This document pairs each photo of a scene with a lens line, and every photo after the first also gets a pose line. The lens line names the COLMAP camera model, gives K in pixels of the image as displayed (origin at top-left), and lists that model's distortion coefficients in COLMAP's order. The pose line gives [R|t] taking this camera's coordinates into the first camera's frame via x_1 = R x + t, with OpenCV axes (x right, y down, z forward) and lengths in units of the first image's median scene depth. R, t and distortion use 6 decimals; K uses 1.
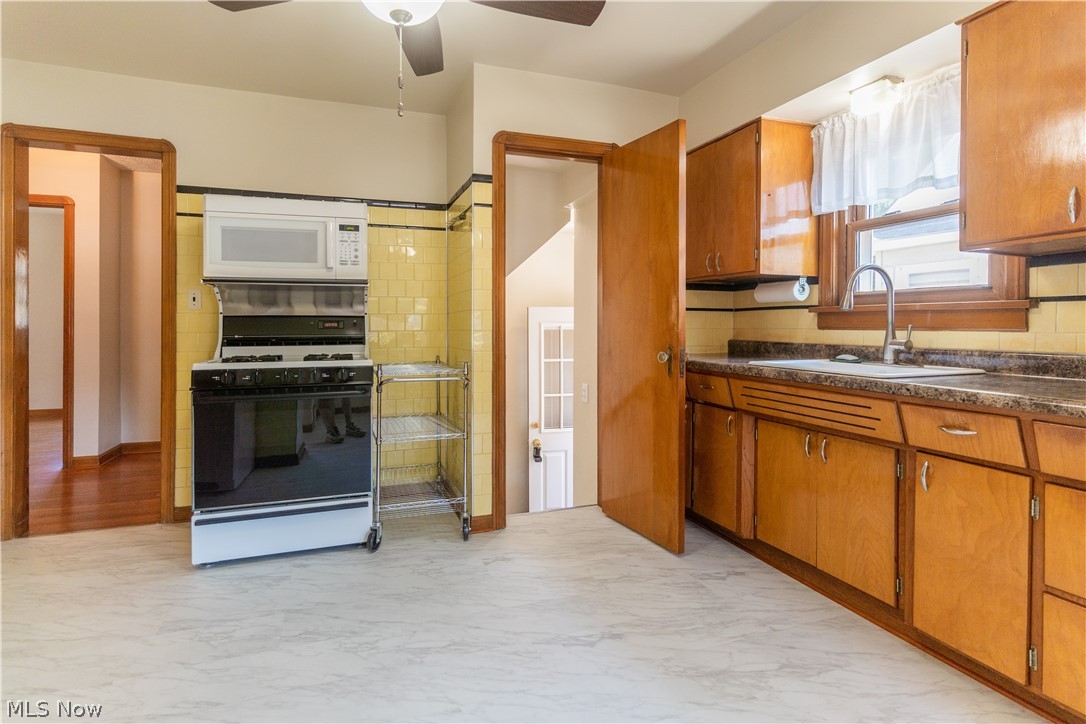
lens RADIAL K [[549.4, 0, 542.8], [0, 549.4, 329.4], [0, 0, 1]] dist [-0.000266, -0.000013]
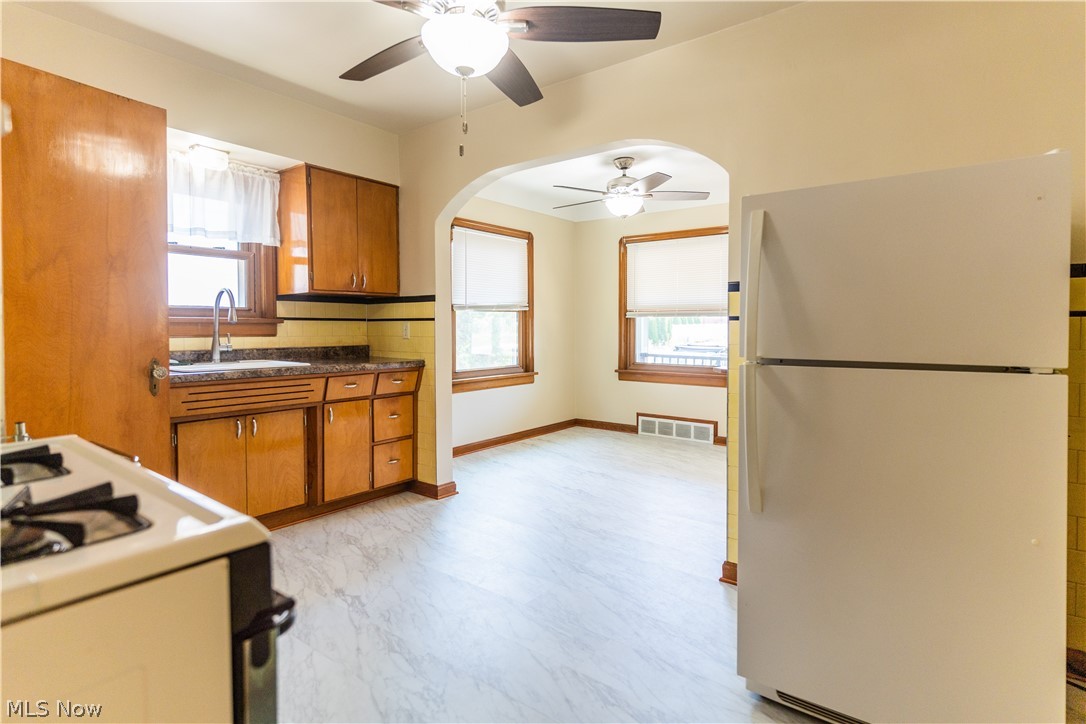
lens RADIAL K [[549.4, 0, 542.8], [0, 549.4, 329.4], [0, 0, 1]] dist [-0.000266, -0.000013]
pose [[-0.533660, -0.009988, 0.845640, -1.122857], [0.000547, 0.999926, 0.012155, -0.040512], [-0.845699, 0.006949, -0.533615, 1.245769]]
